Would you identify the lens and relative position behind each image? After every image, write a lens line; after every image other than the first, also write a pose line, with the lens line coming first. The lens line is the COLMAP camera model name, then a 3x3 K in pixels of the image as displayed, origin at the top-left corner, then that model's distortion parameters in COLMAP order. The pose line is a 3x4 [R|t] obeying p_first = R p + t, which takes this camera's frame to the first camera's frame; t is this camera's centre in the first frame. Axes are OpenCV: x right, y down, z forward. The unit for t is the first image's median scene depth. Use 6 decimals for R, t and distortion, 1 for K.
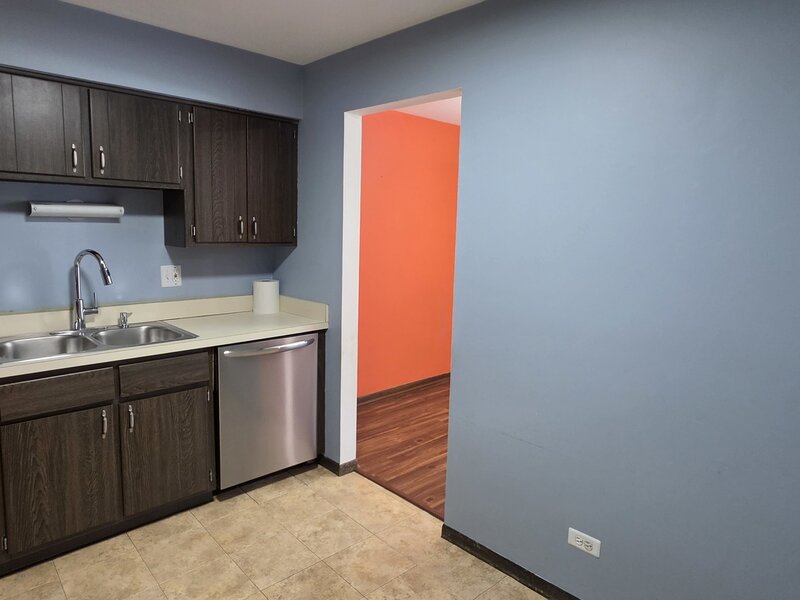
lens RADIAL K [[518.7, 0, 396.2], [0, 518.7, 291.4], [0, 0, 1]] dist [-0.012766, 0.009502]
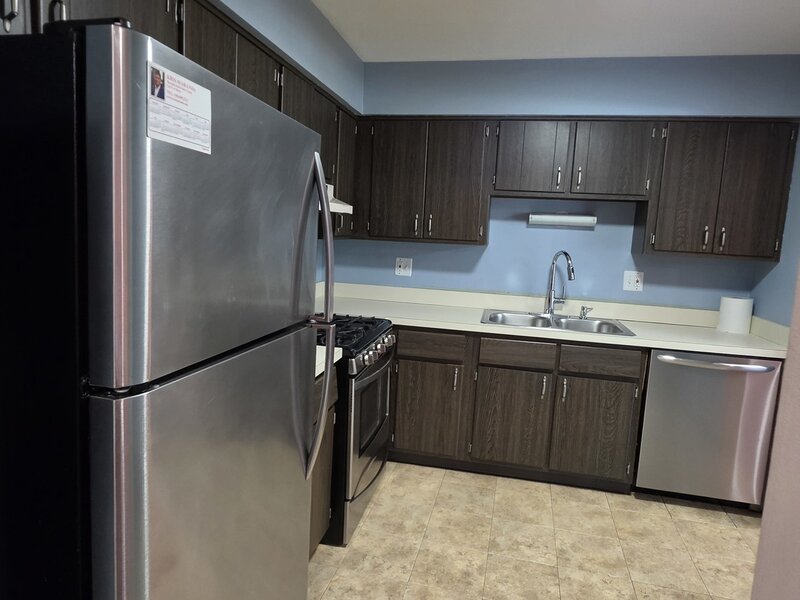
lens RADIAL K [[518.7, 0, 396.2], [0, 518.7, 291.4], [0, 0, 1]] dist [-0.012766, 0.009502]
pose [[0.556820, 0.104463, -0.824038, 0.218135], [-0.141981, 0.989430, 0.029490, 0.035754], [0.818409, 0.100577, 0.565766, -0.022576]]
